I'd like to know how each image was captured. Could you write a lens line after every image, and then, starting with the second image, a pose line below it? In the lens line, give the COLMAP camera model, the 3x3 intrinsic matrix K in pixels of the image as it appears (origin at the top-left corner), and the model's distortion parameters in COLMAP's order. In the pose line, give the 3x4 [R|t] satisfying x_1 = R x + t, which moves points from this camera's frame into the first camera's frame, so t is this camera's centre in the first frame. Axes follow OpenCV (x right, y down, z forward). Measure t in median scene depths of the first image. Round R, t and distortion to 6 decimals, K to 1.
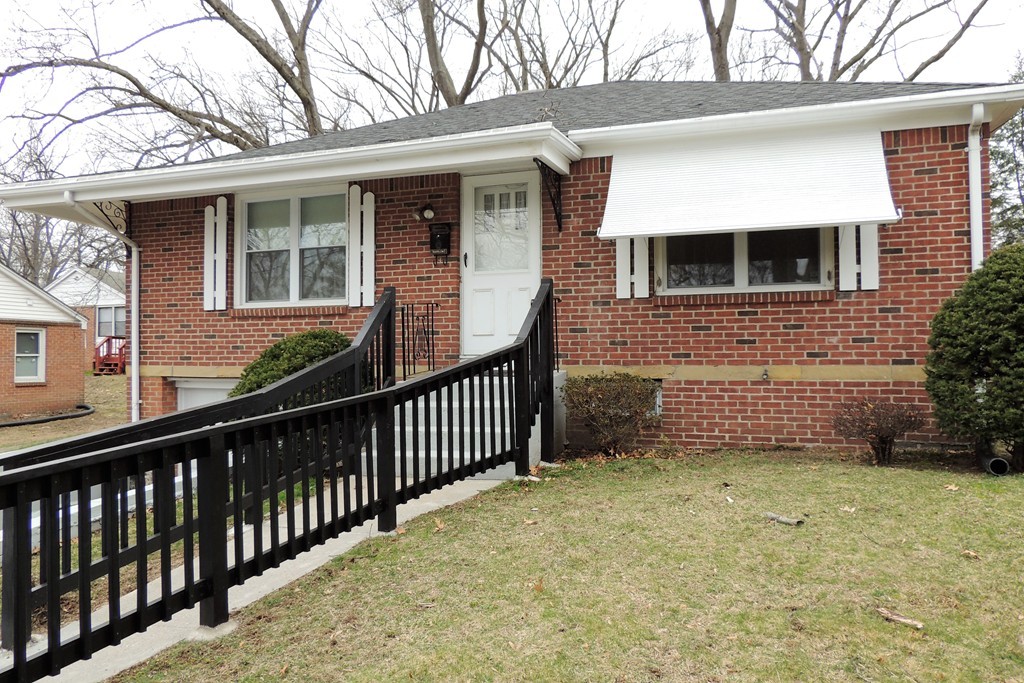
lens RADIAL K [[730.5, 0, 512.0], [0, 730.5, 341.5], [0, 0, 1]] dist [-0.017117, 0.000816]
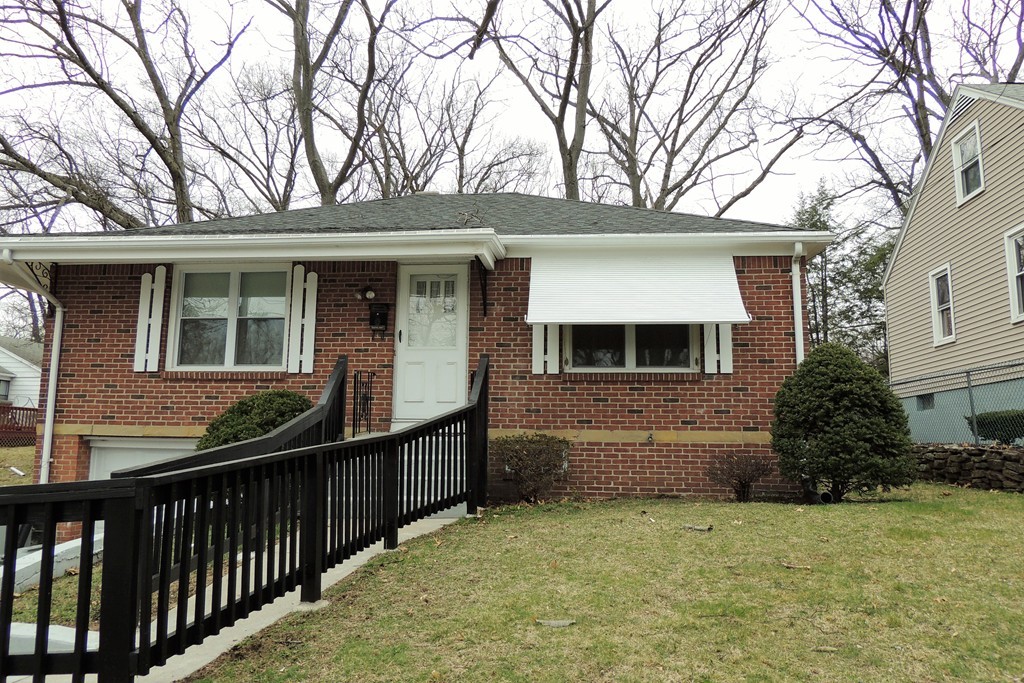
lens RADIAL K [[730.5, 0, 512.0], [0, 730.5, 341.5], [0, 0, 1]] dist [-0.017117, 0.000816]
pose [[0.971574, 0.050174, 0.231360, -0.157183], [-0.021938, 0.992160, -0.123038, 0.034624], [-0.235719, 0.114465, 0.965057, -0.152734]]
